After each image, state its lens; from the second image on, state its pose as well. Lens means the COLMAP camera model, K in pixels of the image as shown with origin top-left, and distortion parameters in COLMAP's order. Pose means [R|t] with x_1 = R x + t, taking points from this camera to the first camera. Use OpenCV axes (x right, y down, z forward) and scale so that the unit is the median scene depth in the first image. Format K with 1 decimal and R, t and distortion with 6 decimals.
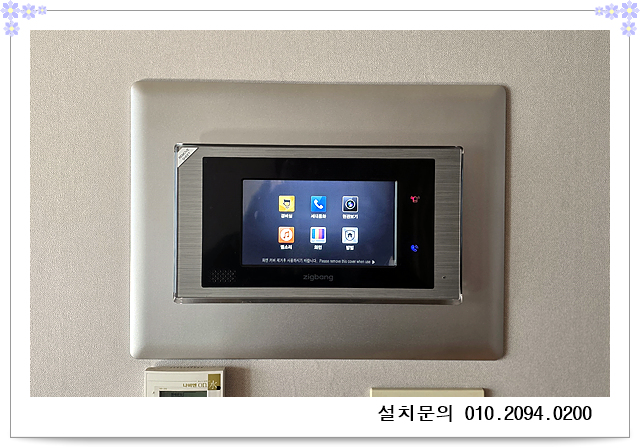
lens RADIAL K [[662.8, 0, 322.4], [0, 662.8, 227.2], [0, 0, 1]] dist [0.003858, 0.000000]
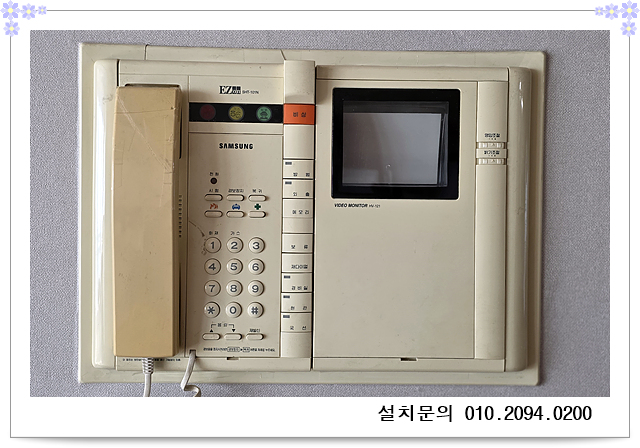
lens RADIAL K [[662.8, 0, 321.4], [0, 662.8, 224.1], [0, 0, 1]] dist [0.003858, 0.000000]
pose [[0.999956, 0.009243, 0.001301, 0.002946], [-0.009245, 0.999956, 0.001830, -0.003150], [-0.001284, -0.001842, 0.999997, 0.223831]]
